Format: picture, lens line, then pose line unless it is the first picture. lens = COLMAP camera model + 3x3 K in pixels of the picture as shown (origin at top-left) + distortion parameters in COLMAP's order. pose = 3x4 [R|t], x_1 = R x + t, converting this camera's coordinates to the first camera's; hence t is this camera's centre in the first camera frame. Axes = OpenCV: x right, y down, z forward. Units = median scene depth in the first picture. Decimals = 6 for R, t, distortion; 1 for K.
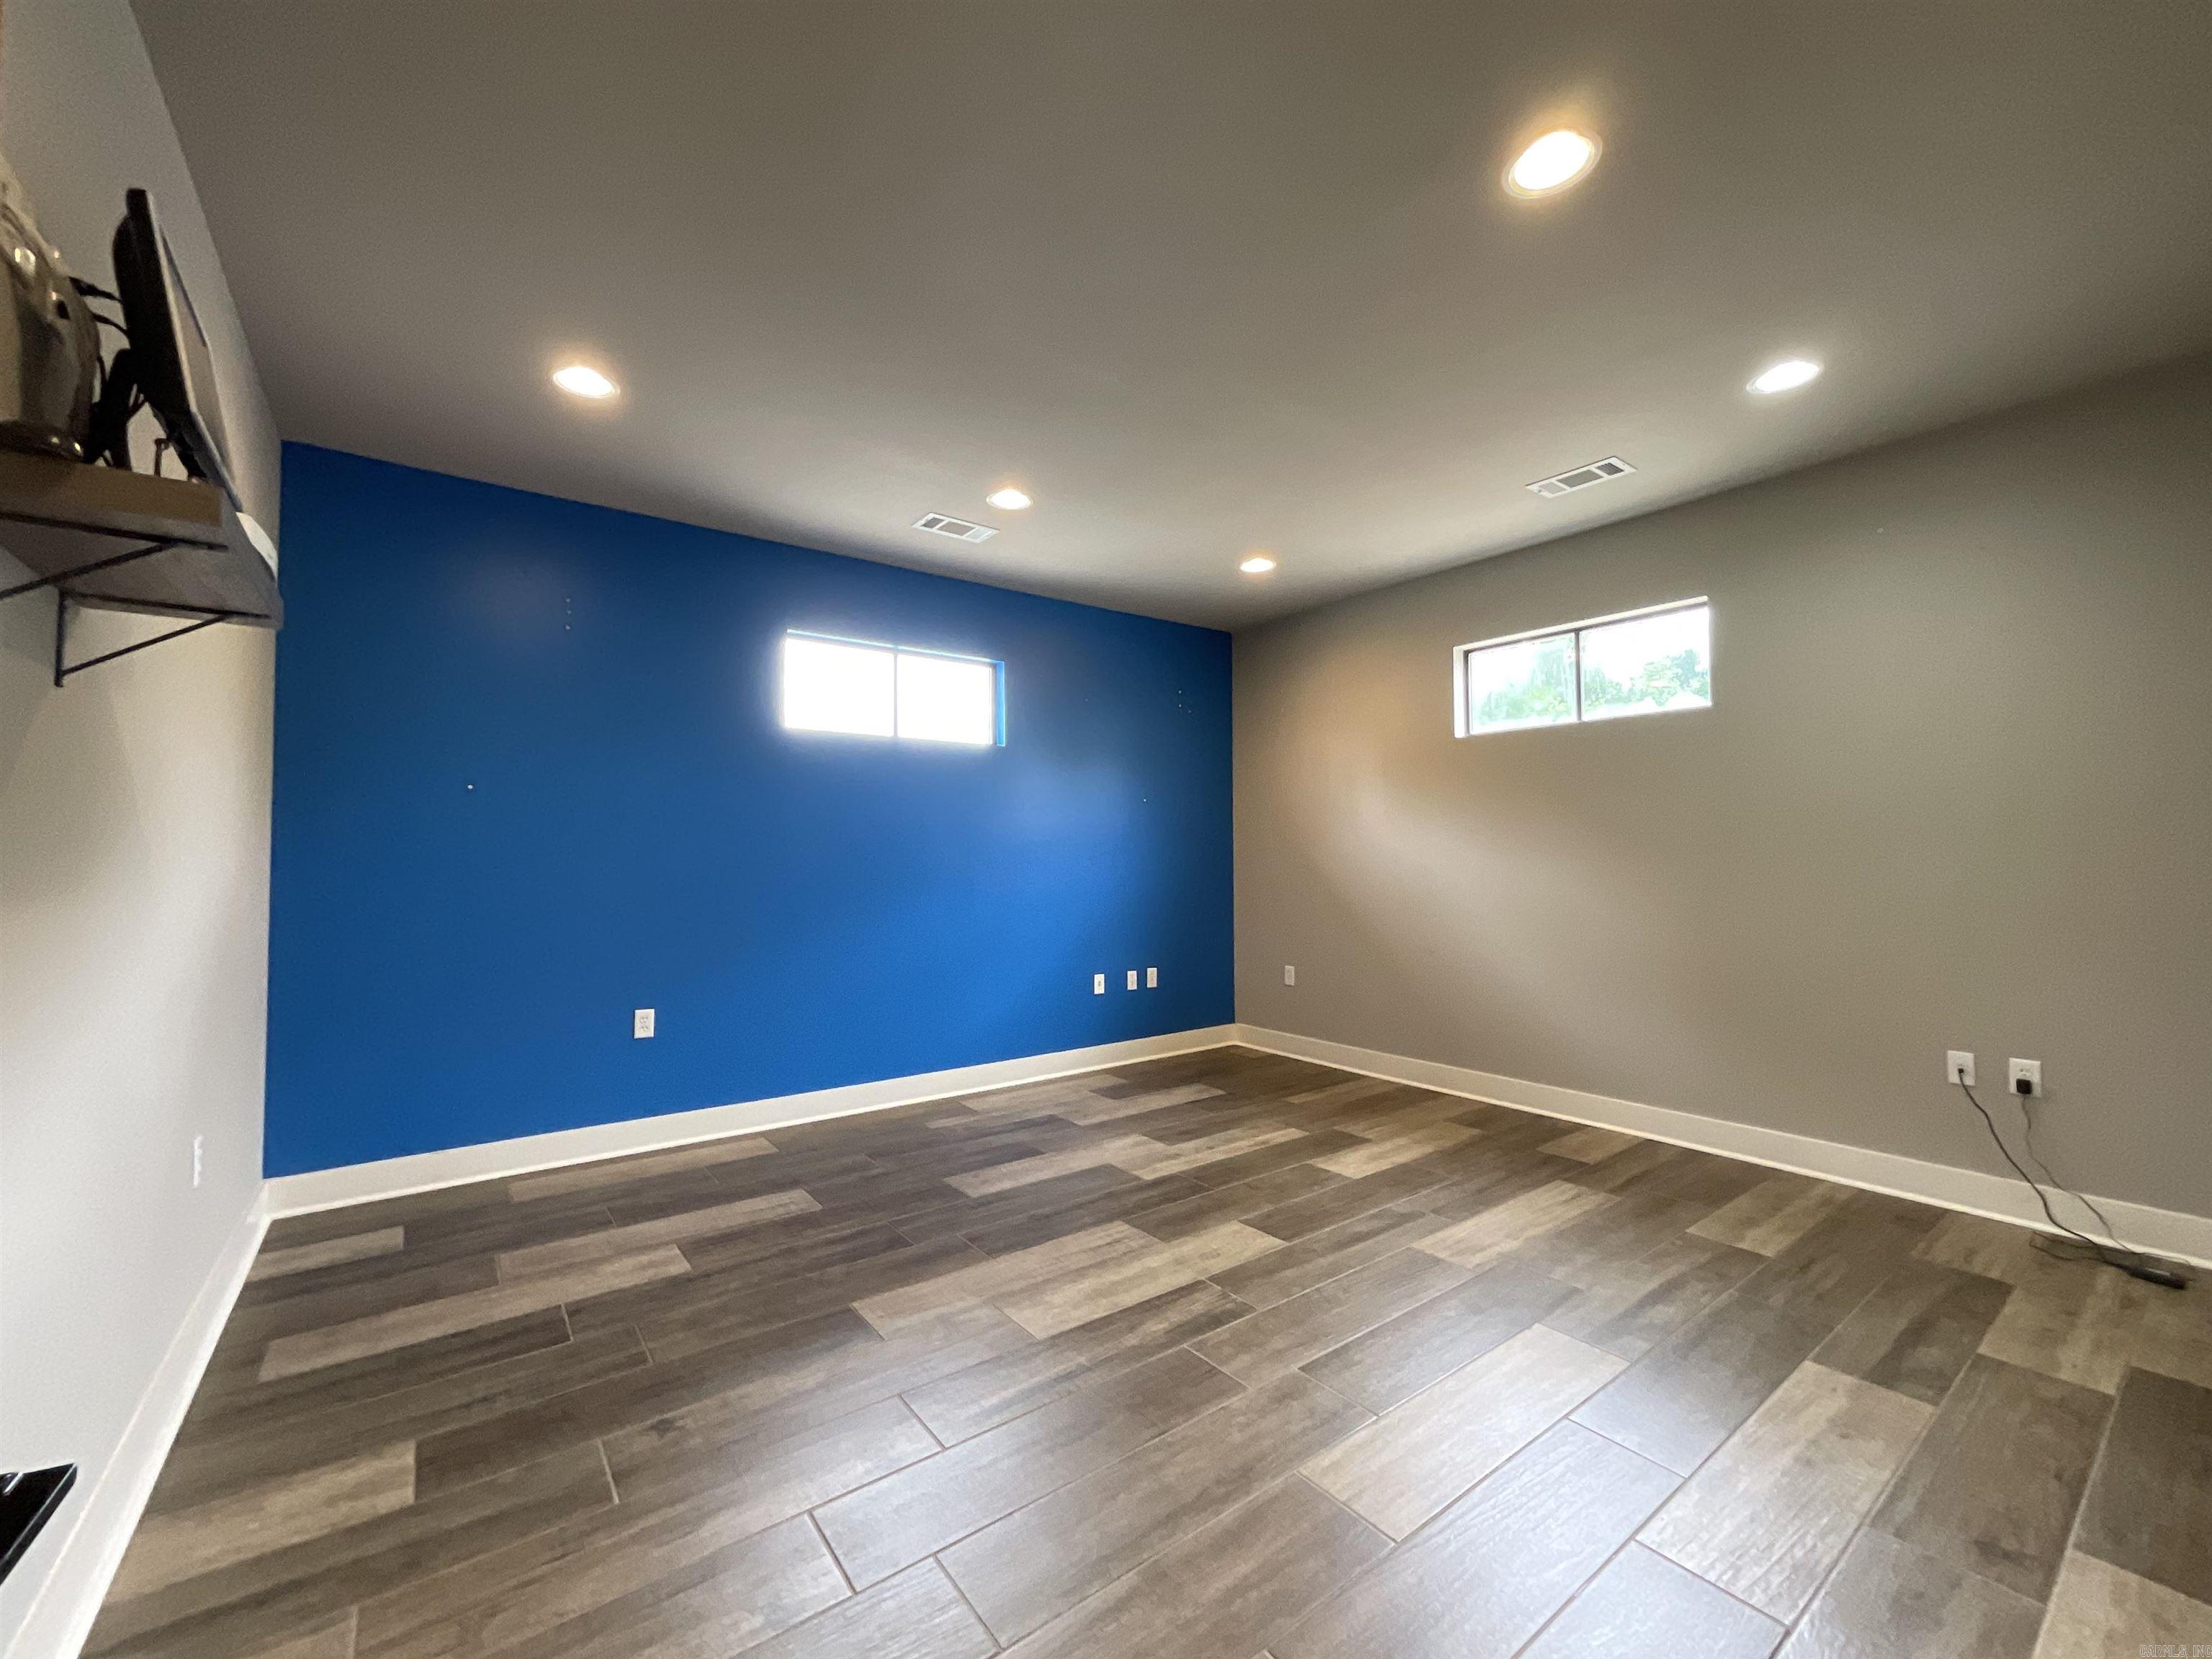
lens RADIAL K [[905.6, 0, 1103.1], [0, 905.6, 828.3], [0, 0, 1]] dist [0.002749, 0.000586]
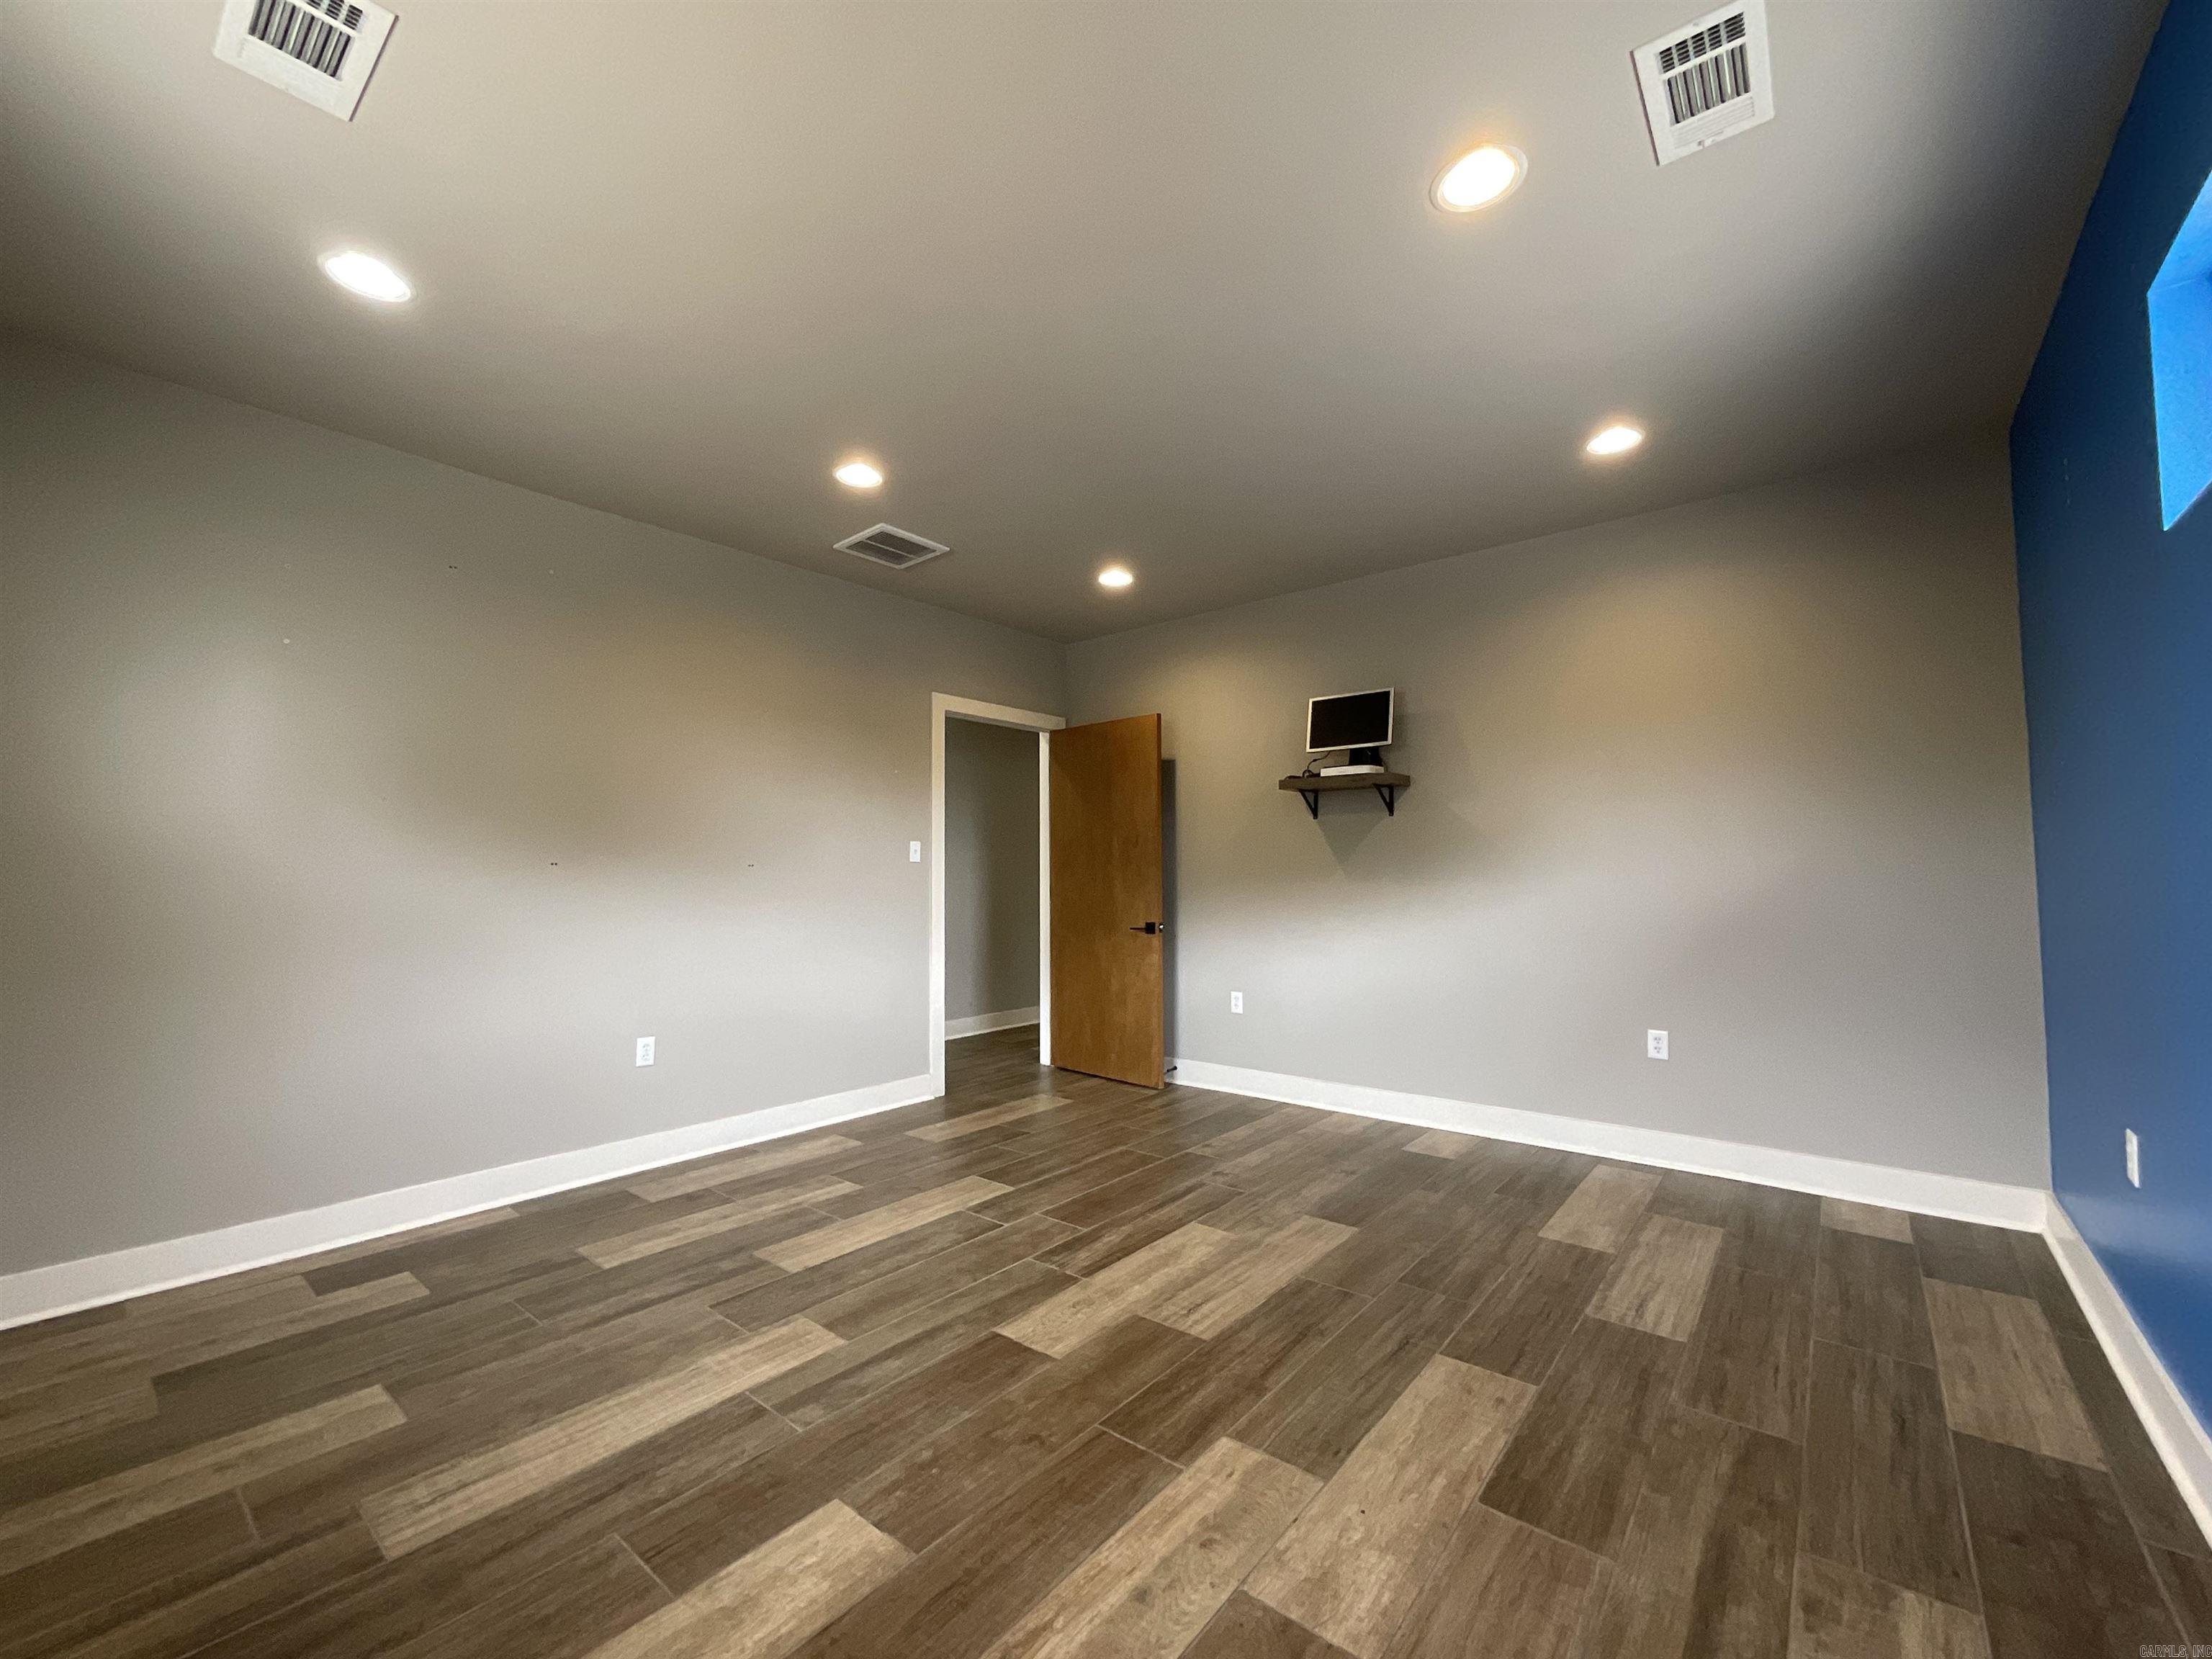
lens RADIAL K [[905.6, 0, 1103.1], [0, 905.6, 828.3], [0, 0, 1]] dist [0.002749, 0.000586]
pose [[-0.972247, -0.002099, -0.233946, 0.306787], [0.018503, 0.996138, -0.085835, 0.071827], [0.233222, -0.087782, -0.968453, 1.894715]]
